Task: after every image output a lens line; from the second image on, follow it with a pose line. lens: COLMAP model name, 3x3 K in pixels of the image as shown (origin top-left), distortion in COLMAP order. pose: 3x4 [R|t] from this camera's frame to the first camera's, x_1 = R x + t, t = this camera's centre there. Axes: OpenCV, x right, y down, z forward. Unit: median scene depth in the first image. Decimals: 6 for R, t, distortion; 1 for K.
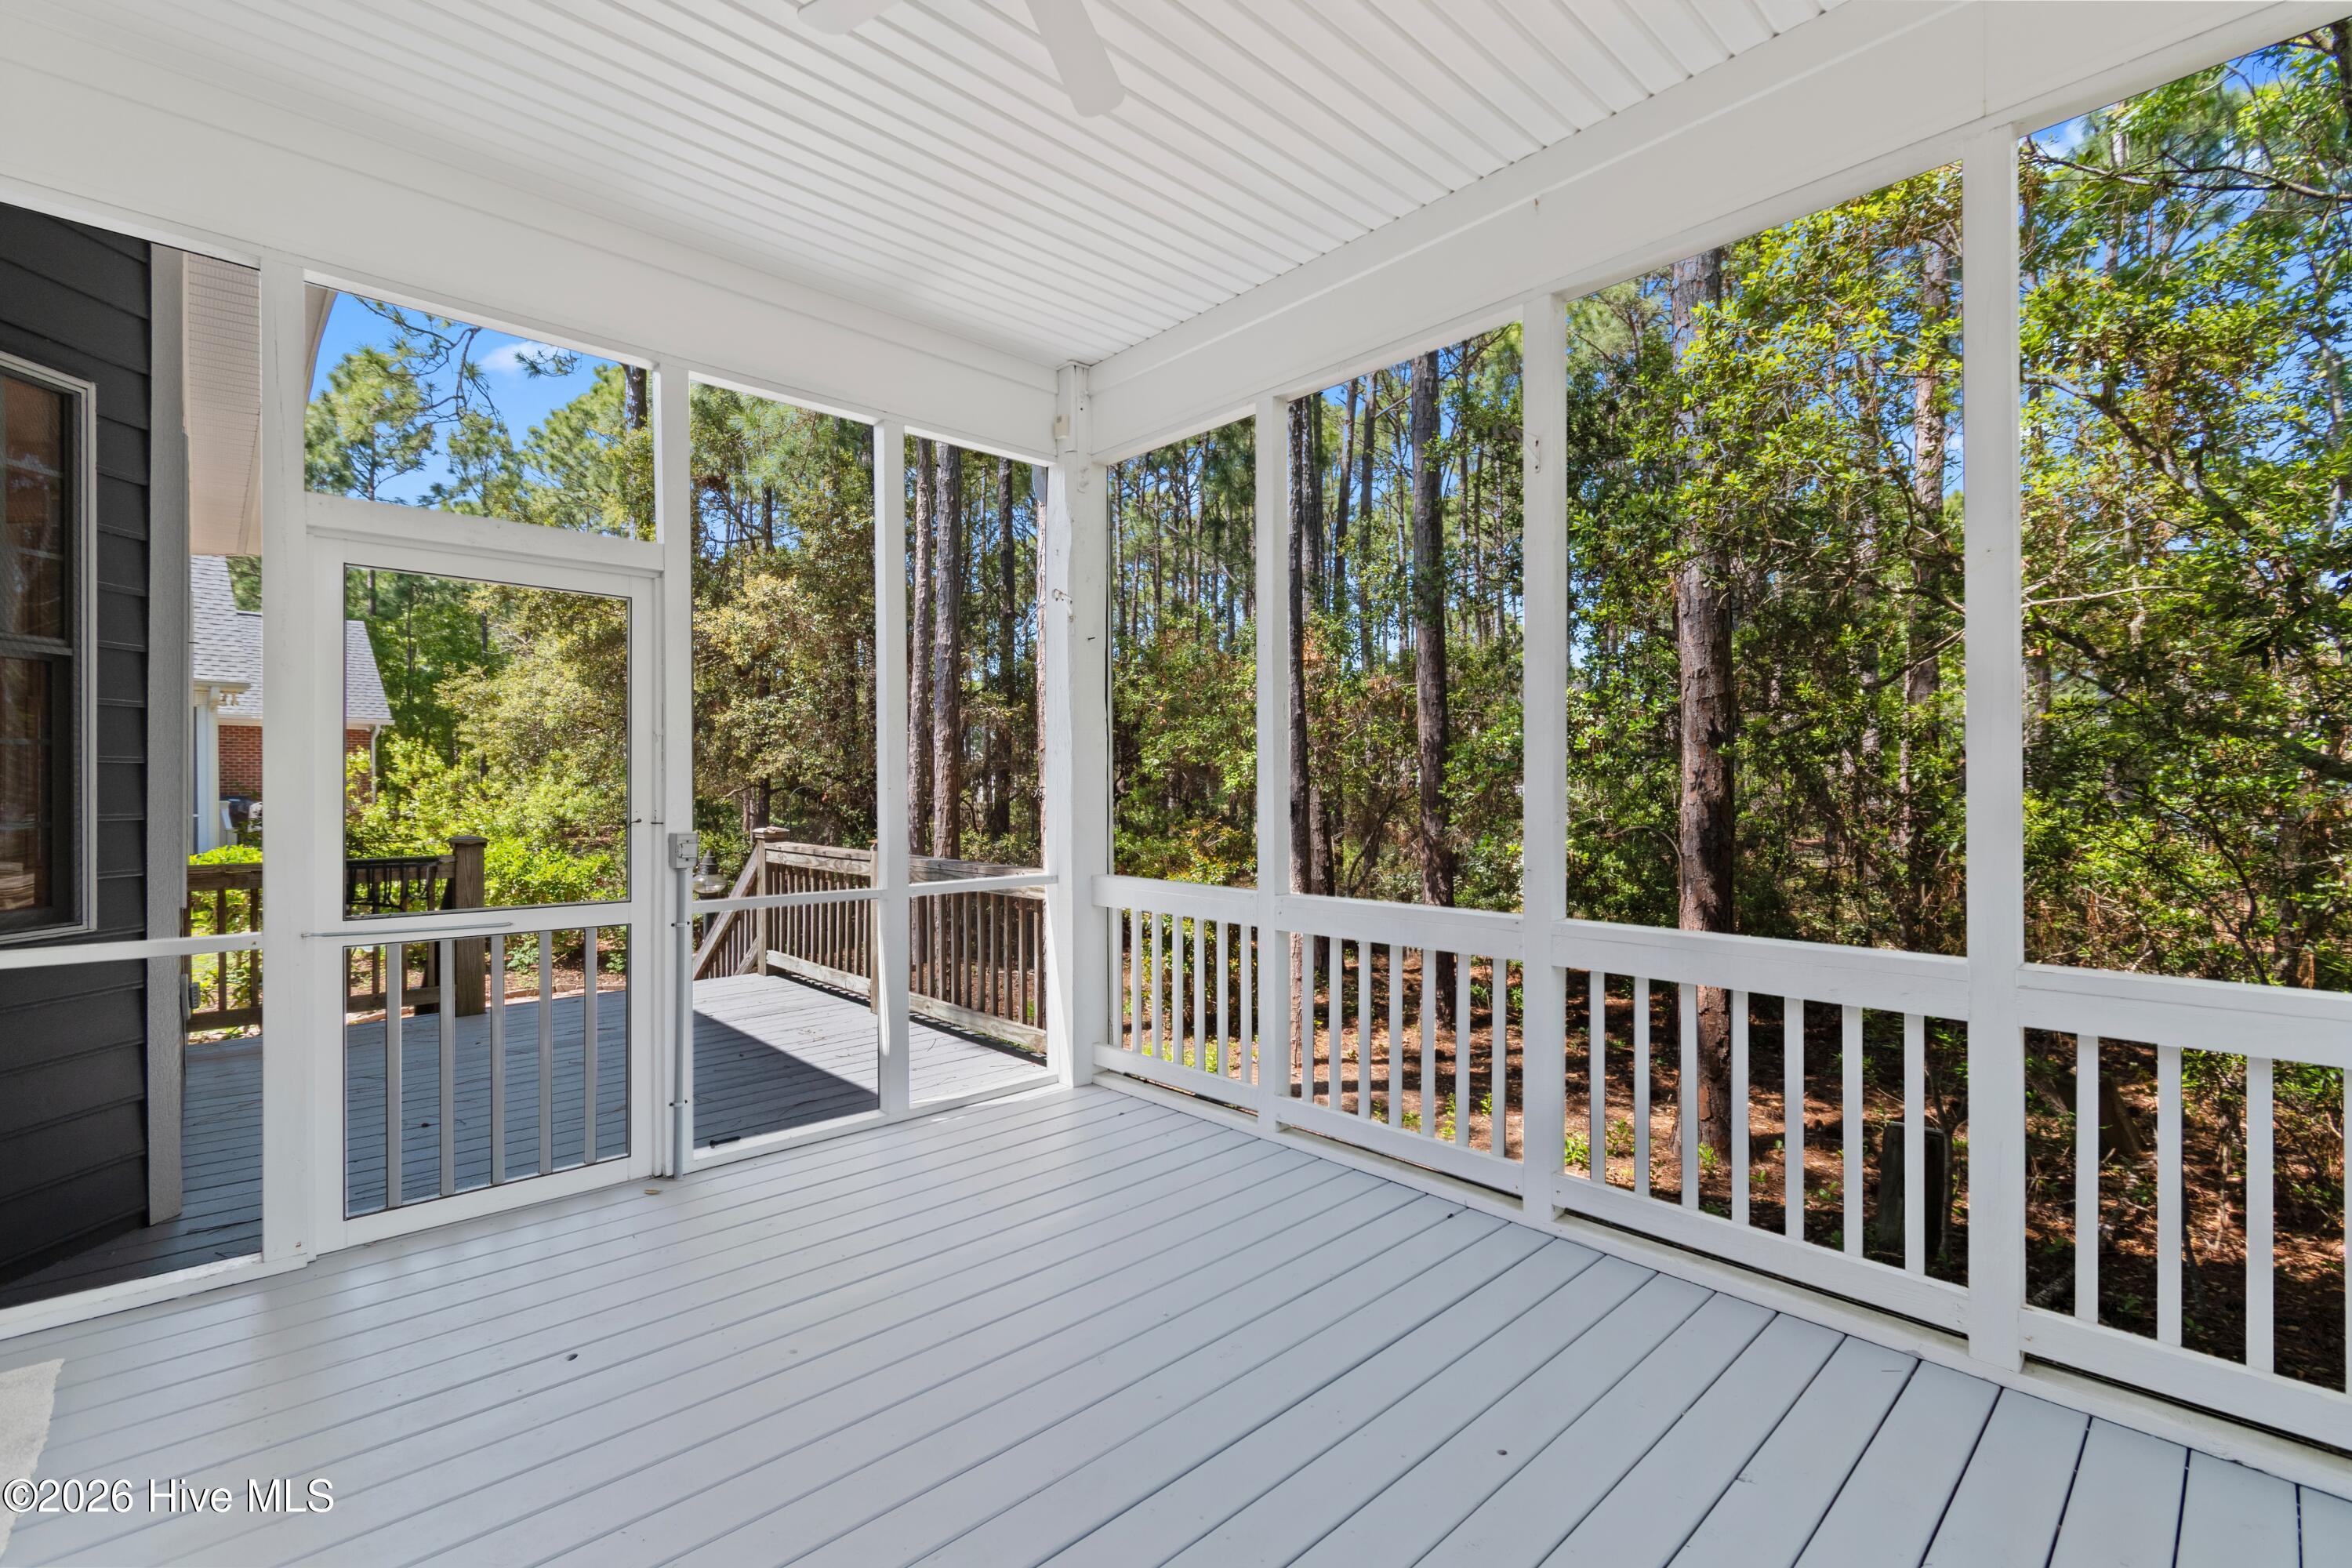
lens RADIAL K [[1011.3, 0, 1176.0], [0, 1011.3, 784.0], [0, 0, 1]] dist [0.001643, 0.000157]
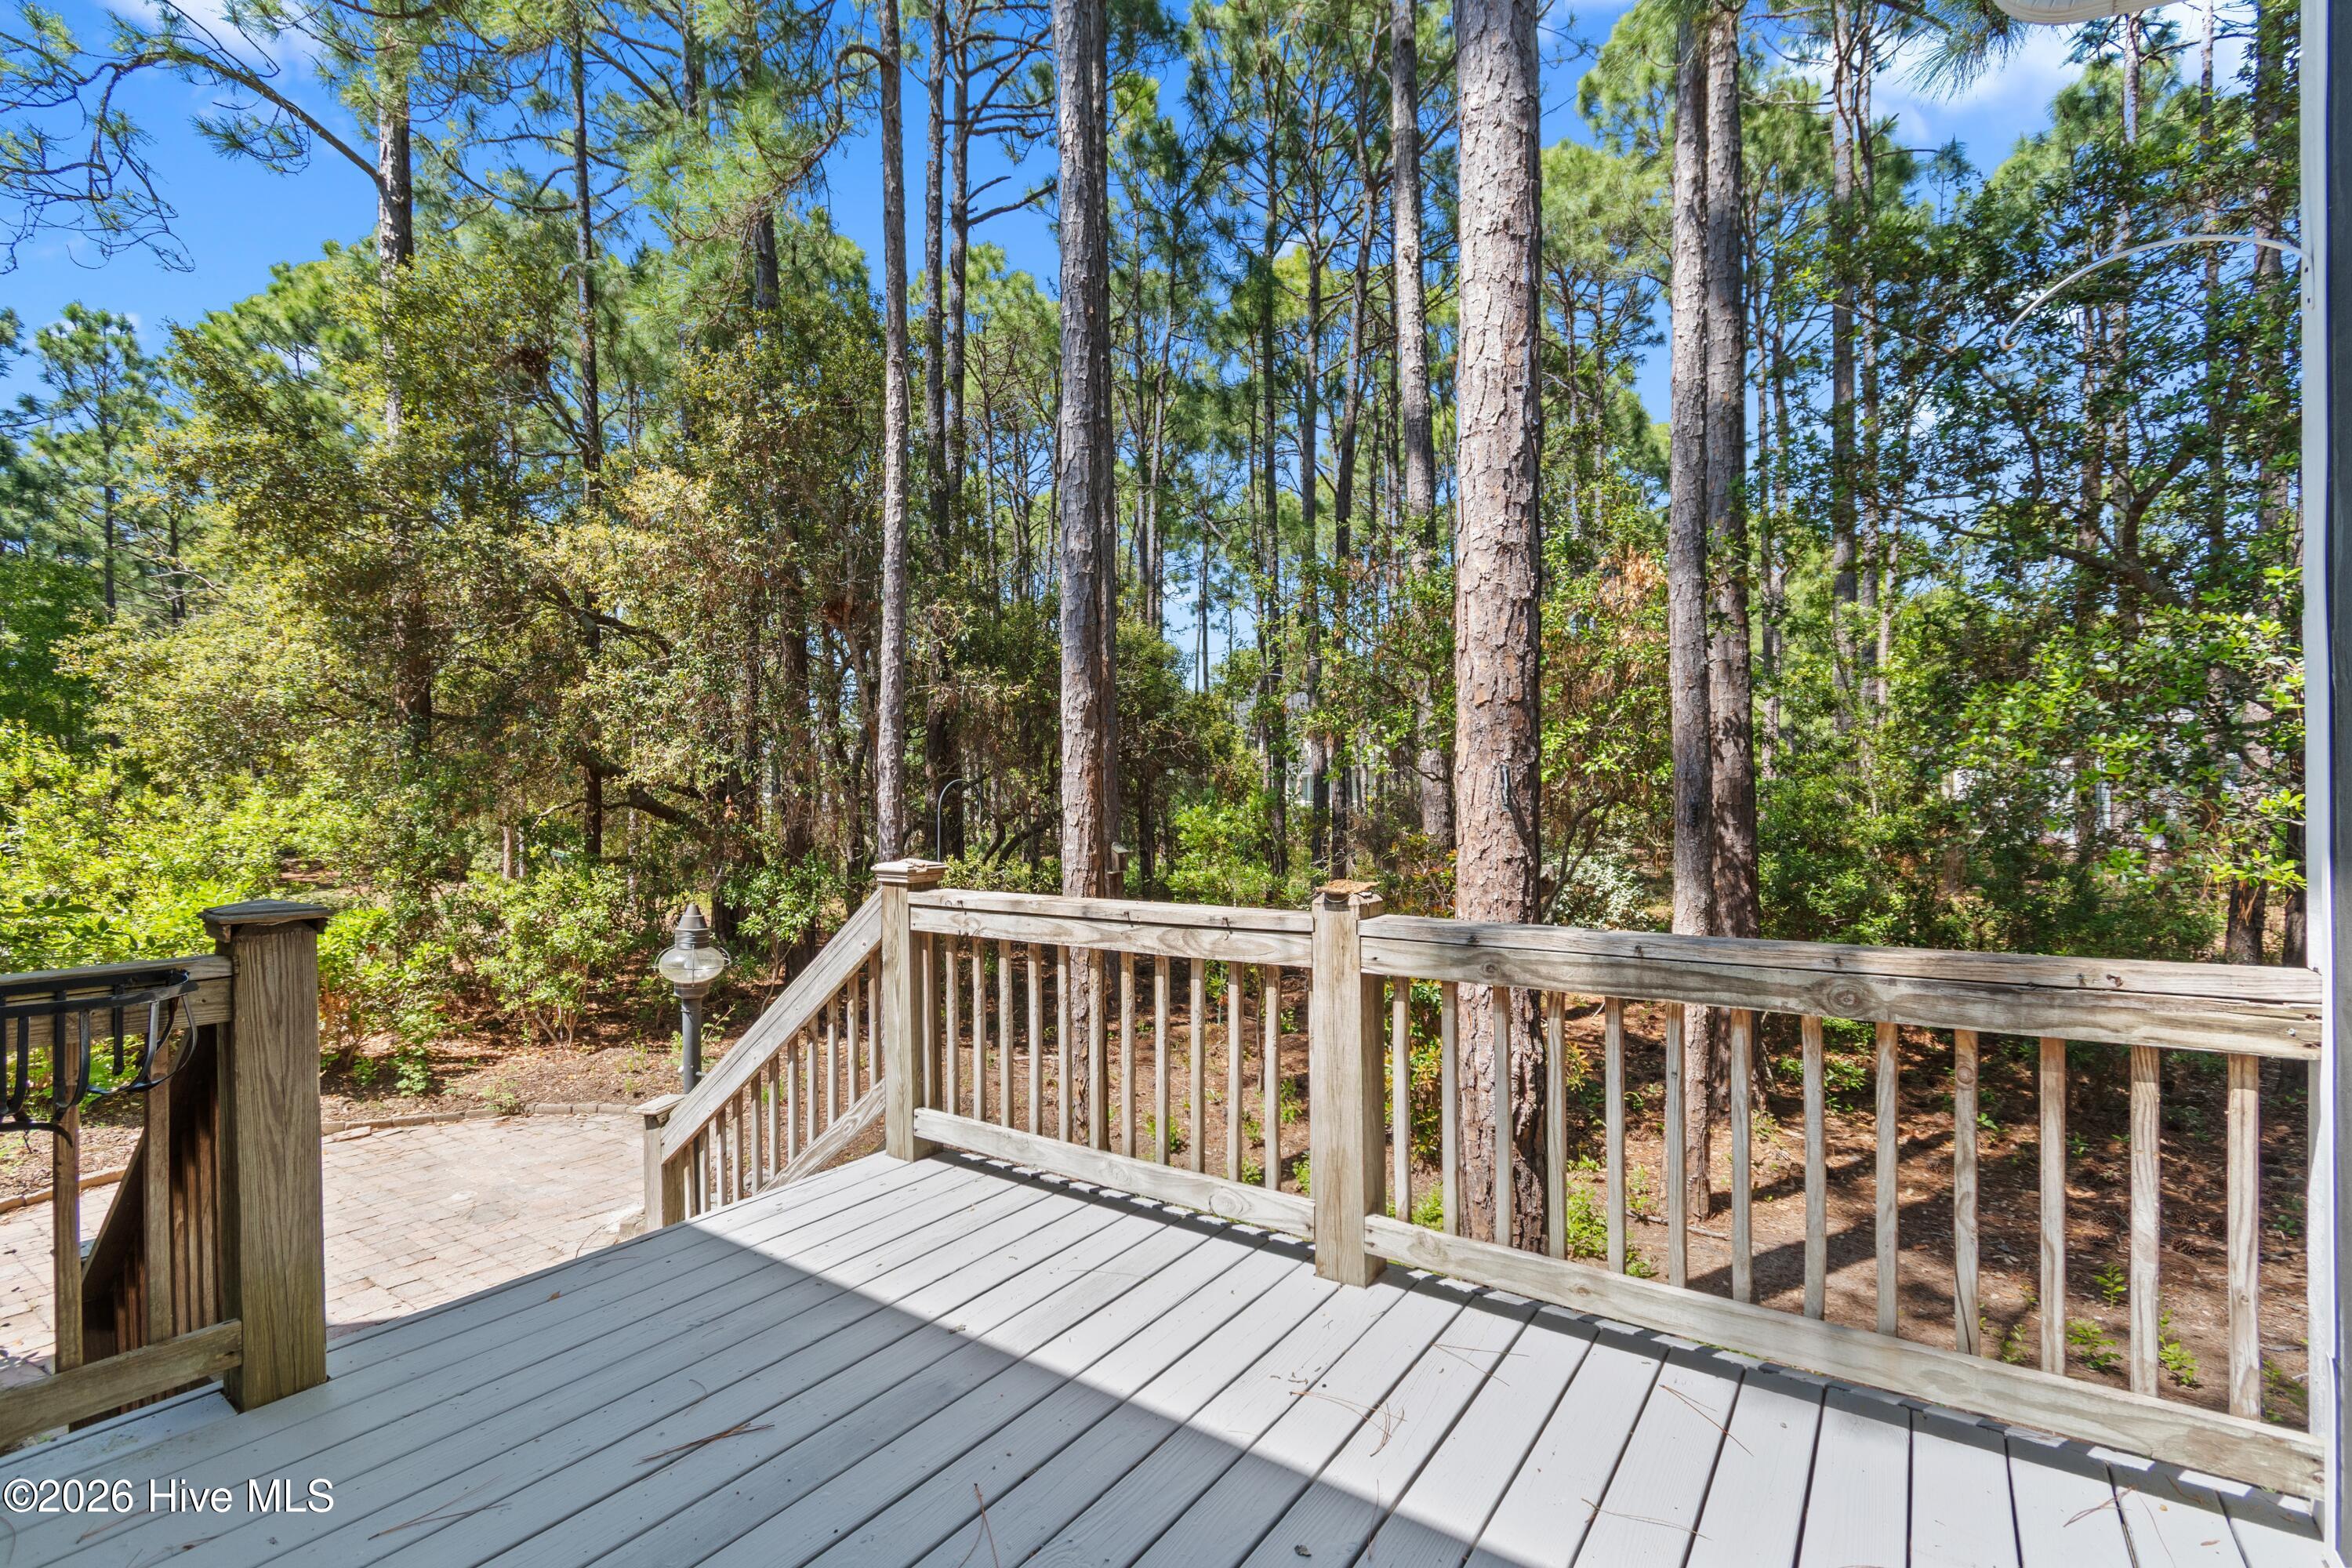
lens RADIAL K [[1044.5, 0, 1168.5], [0, 1044.5, 796.6], [0, 0, 1]] dist [0.002502, 0.000146]
pose [[0.980172, -0.009482, 0.197923, -0.200223], [0.009753, 0.999952, -0.000395, 0.006286], [-0.197910, 0.002317, 0.980218, 0.246831]]
